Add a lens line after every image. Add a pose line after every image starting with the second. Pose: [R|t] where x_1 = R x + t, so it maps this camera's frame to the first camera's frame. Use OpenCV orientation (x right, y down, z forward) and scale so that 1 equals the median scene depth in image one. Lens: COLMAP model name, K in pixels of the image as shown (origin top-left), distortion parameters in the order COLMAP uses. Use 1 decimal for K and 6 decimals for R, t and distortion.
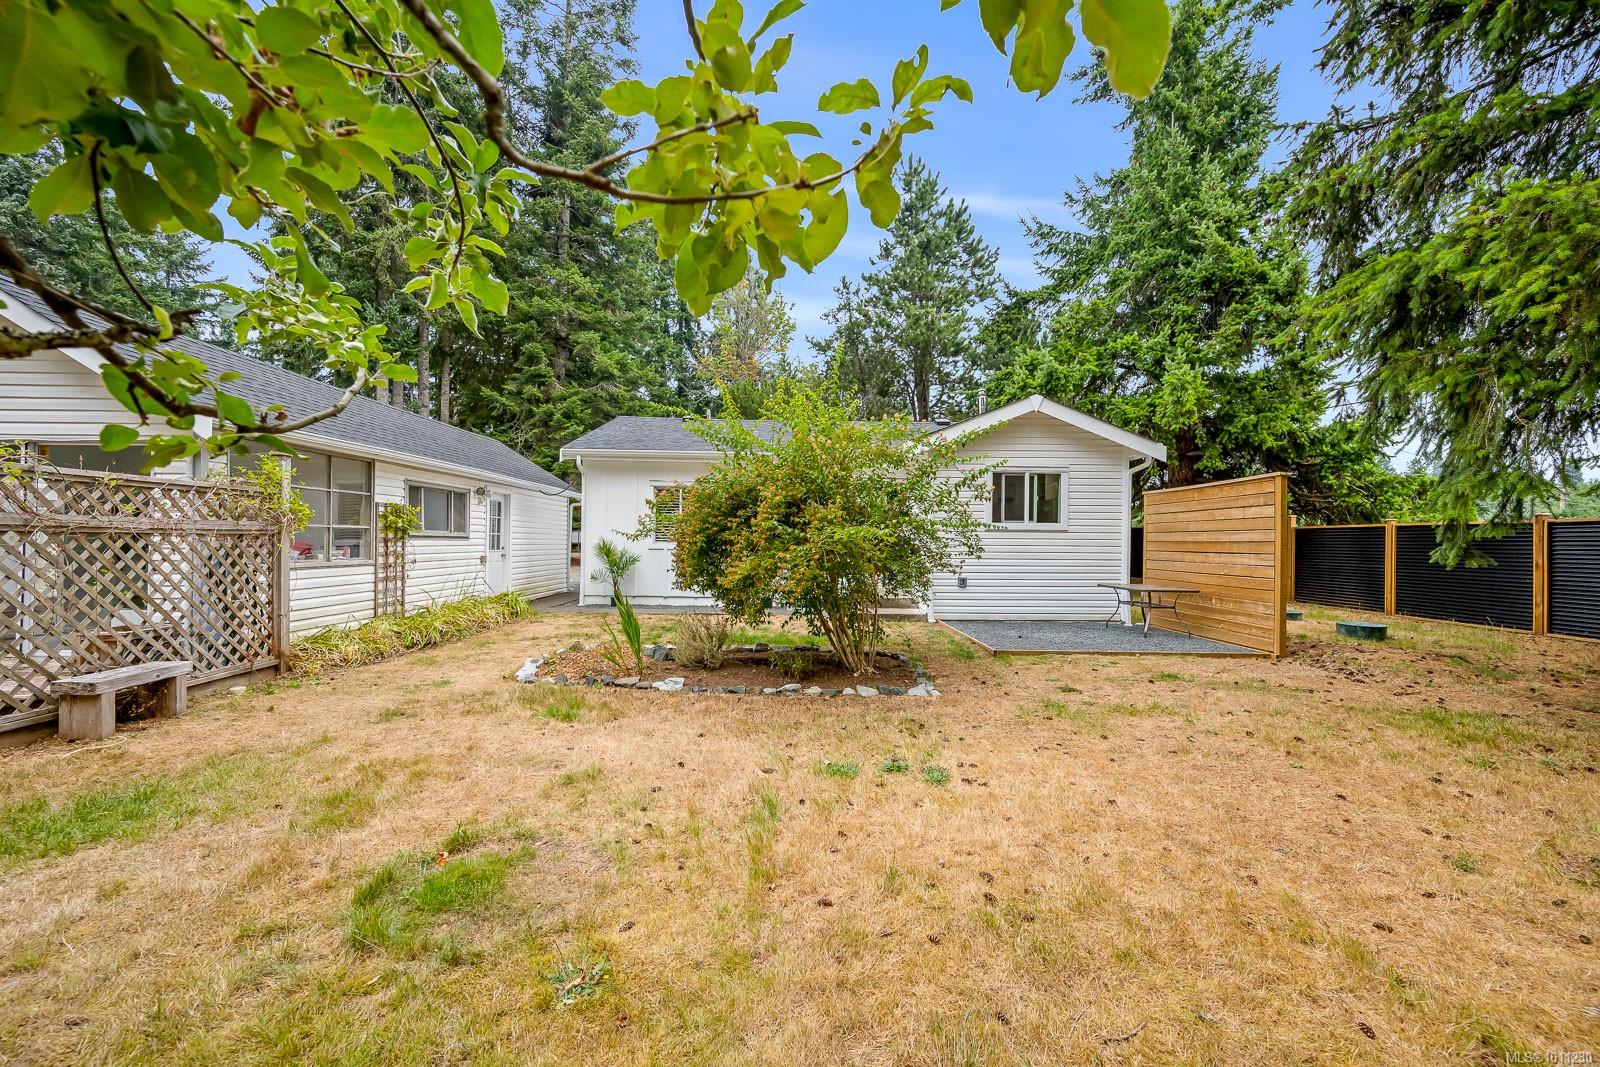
lens RADIAL K [[622.3, 0, 795.7], [0, 622.3, 536.1], [0, 0, 1]] dist [-0.001652, -0.000029]
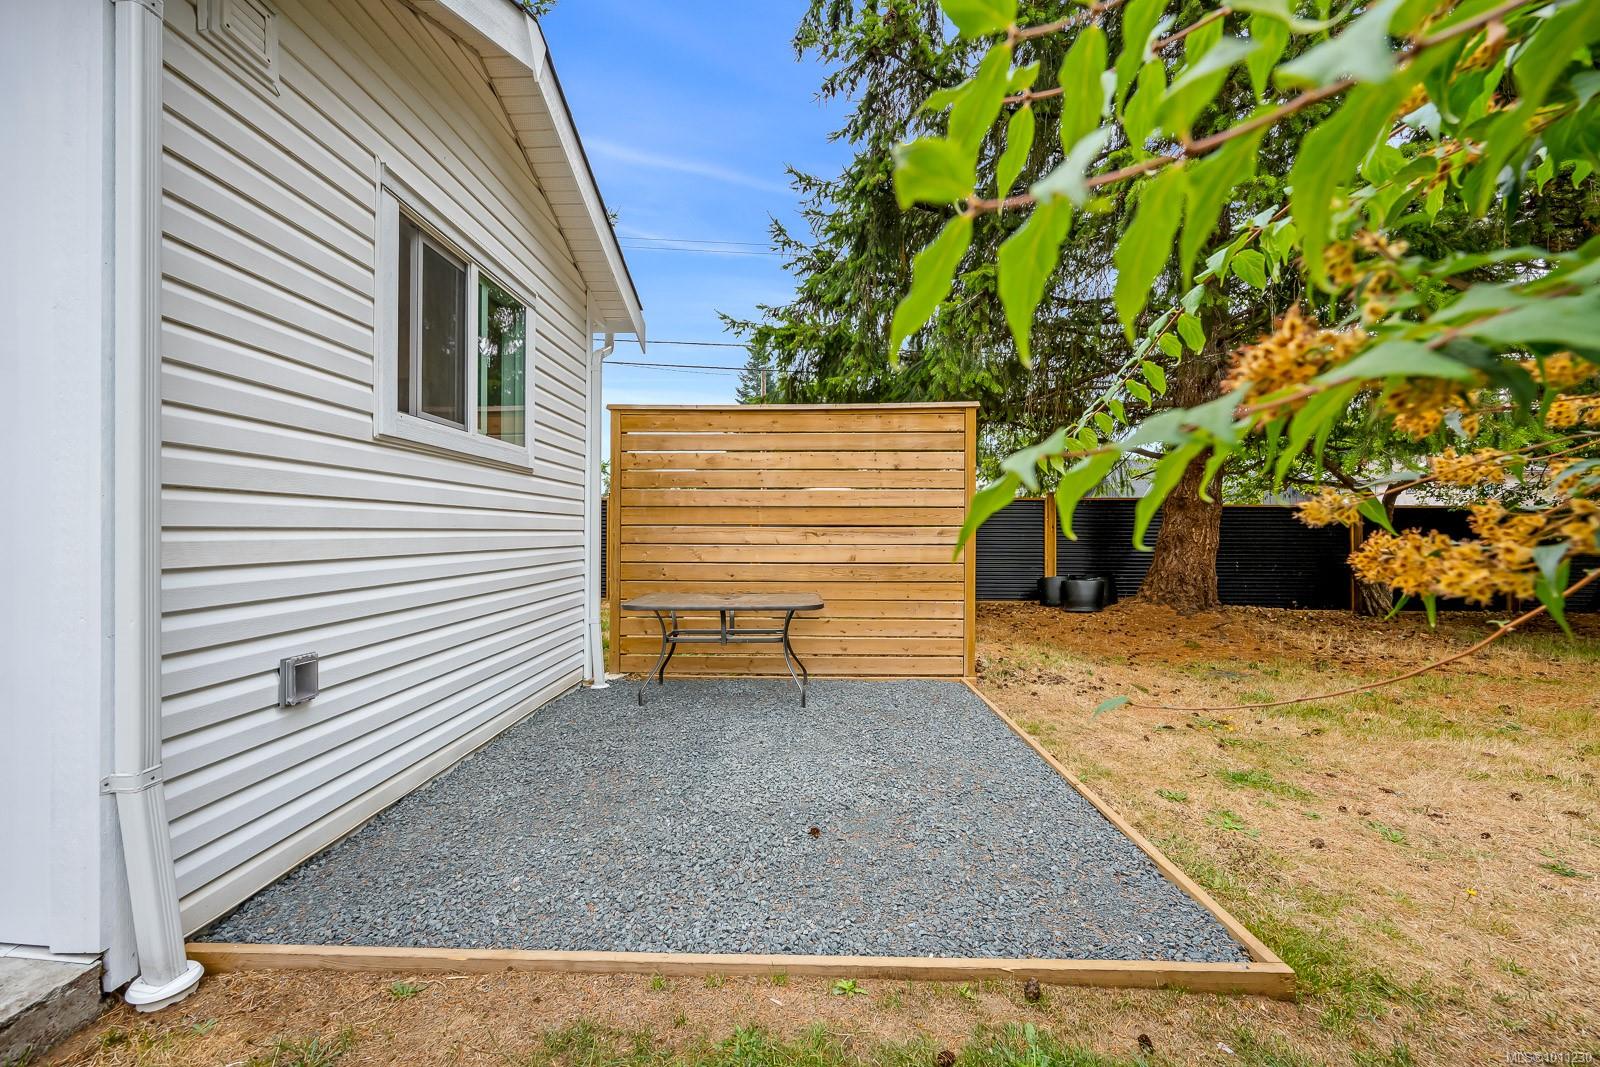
lens RADIAL K [[622.3, 0, 795.7], [0, 622.3, 536.1], [0, 0, 1]] dist [-0.001652, -0.000029]
pose [[0.029536, -0.016614, 0.999426, 0.065516], [-0.004463, 0.999850, 0.016753, 0.020303], [-0.999554, -0.004955, 0.029458, 0.726307]]
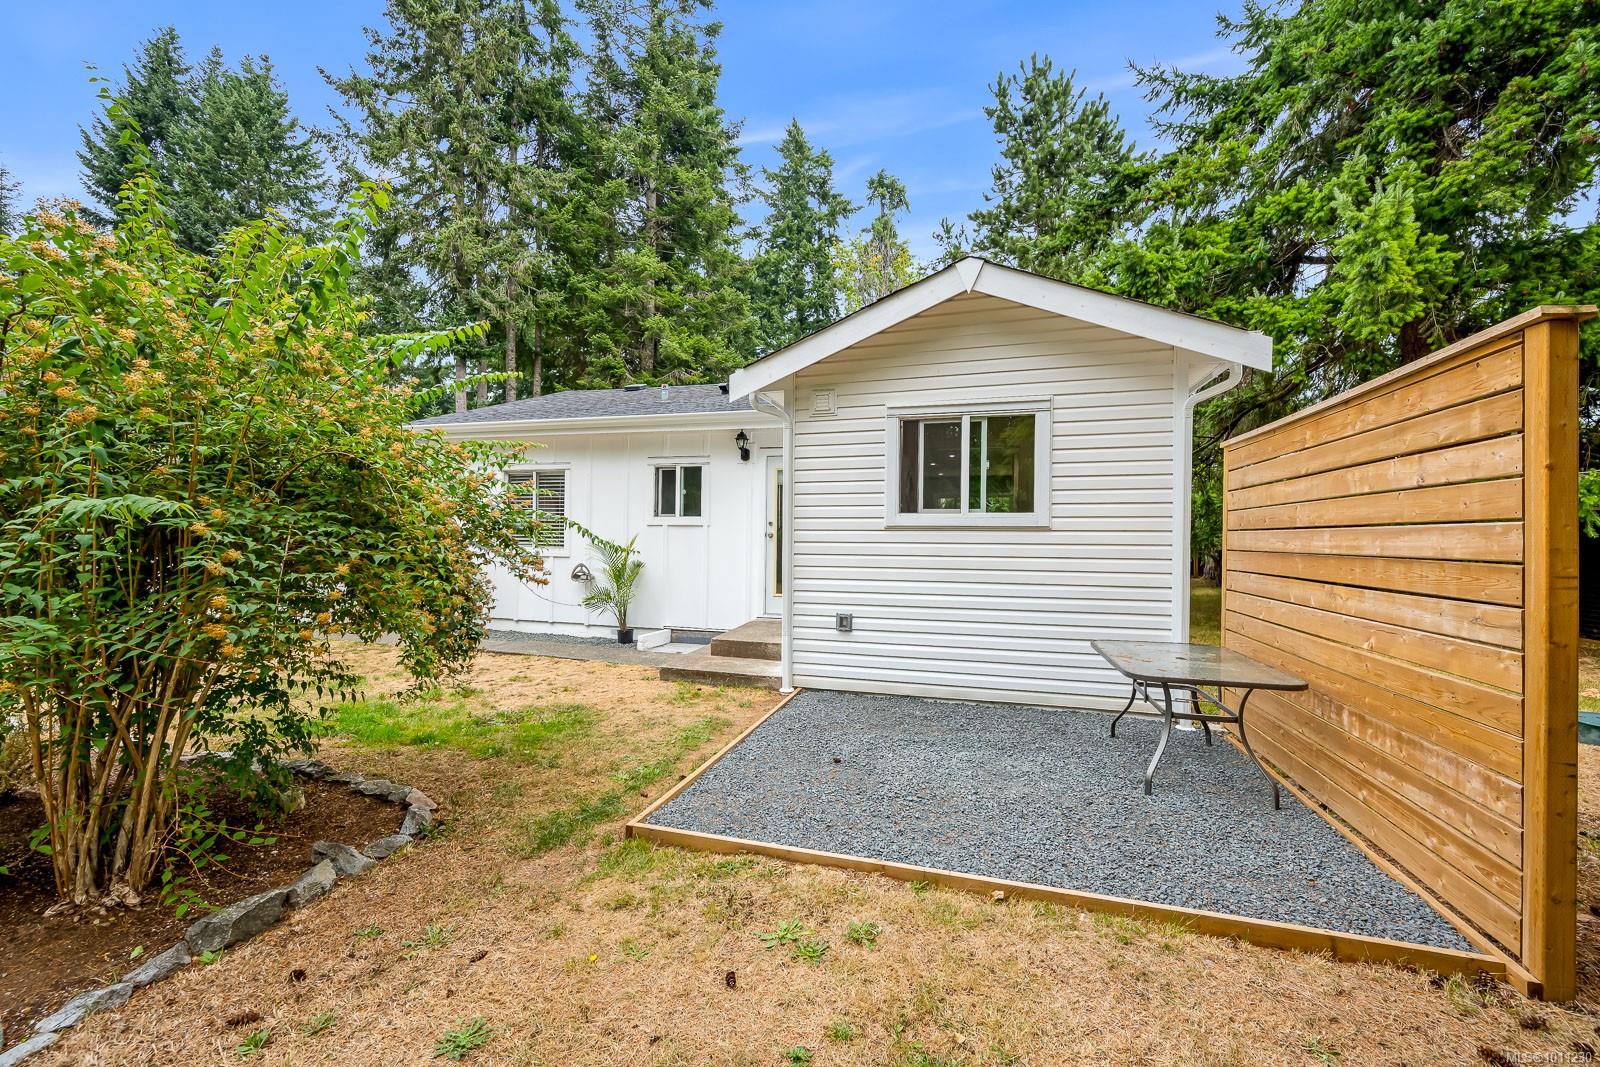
lens RADIAL K [[625.3, 0, 803.2], [0, 625.3, 535.2], [0, 0, 1]] dist [-0.000609, 0.000128]
pose [[0.958551, -0.001546, -0.284916, 0.341400], [0.001817, 0.999998, 0.000686, -0.002766], [0.284914, -0.001175, 0.958552, 0.403239]]
